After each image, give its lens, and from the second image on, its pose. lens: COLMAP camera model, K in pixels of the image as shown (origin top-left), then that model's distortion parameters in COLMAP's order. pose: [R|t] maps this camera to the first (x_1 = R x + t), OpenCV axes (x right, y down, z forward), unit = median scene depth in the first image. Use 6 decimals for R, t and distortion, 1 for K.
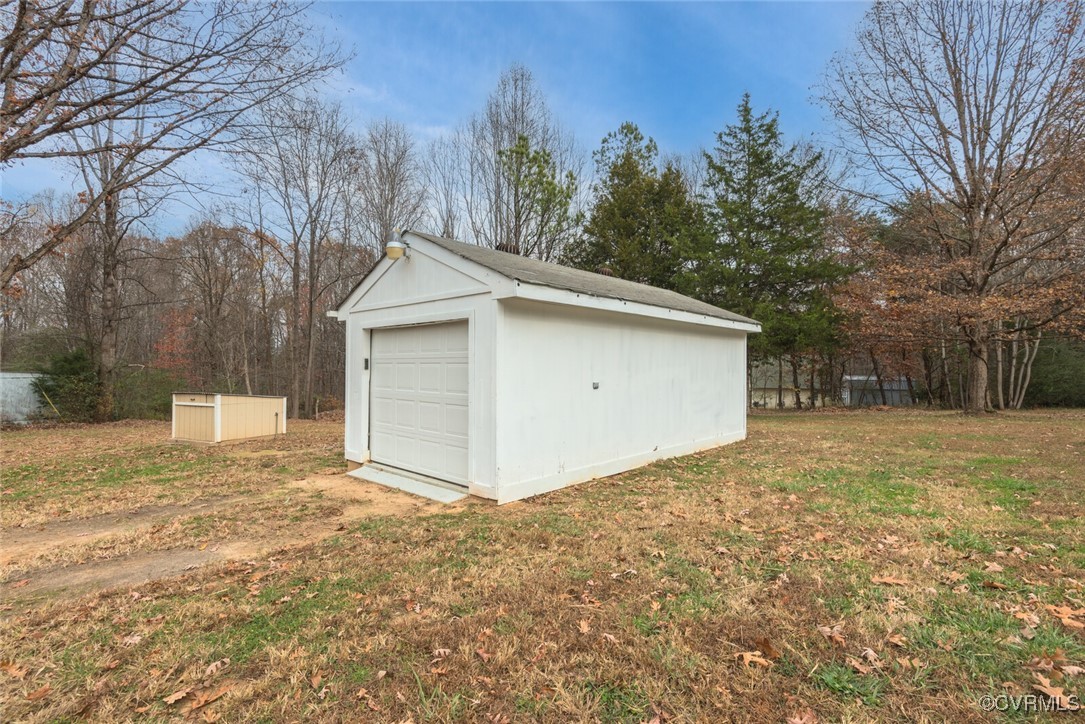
lens RADIAL K [[503.9, 0, 542.5], [0, 503.9, 362.0], [0, 0, 1]] dist [0.001224, 0.000007]
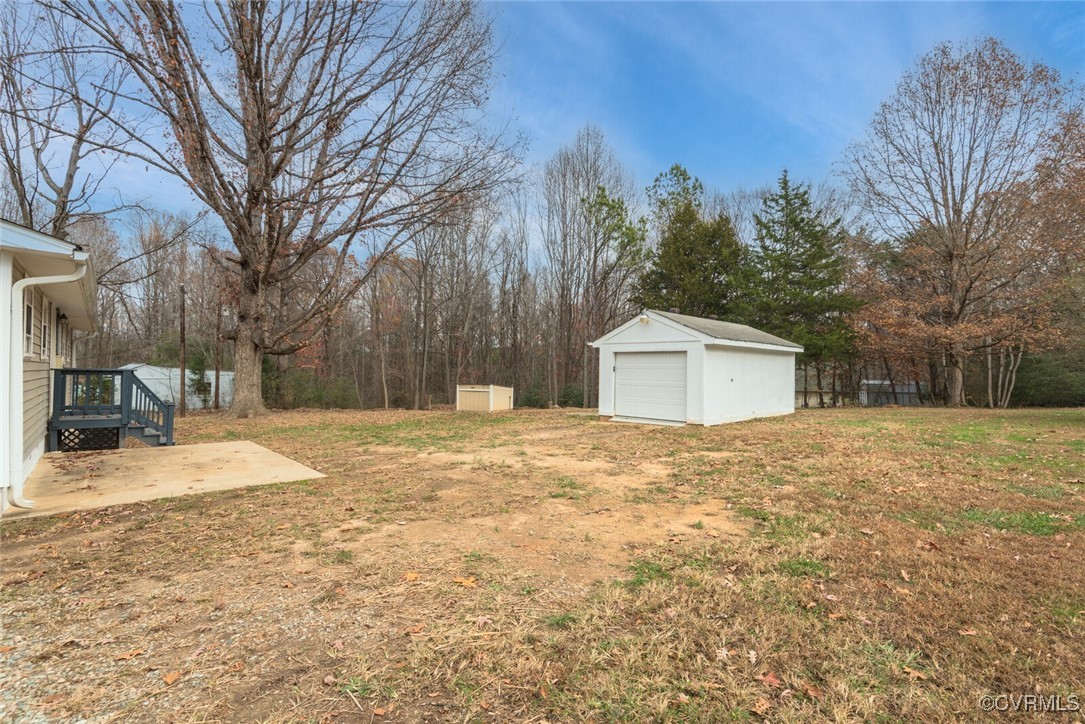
lens RADIAL K [[501.2, 0, 546.6], [0, 501.2, 361.5], [0, 0, 1]] dist [0.000675, -0.000601]
pose [[0.999516, 0.008269, -0.029991, -0.144963], [-0.008460, 0.999945, -0.006276, -0.002680], [0.029937, 0.006527, 0.999530, -0.274205]]
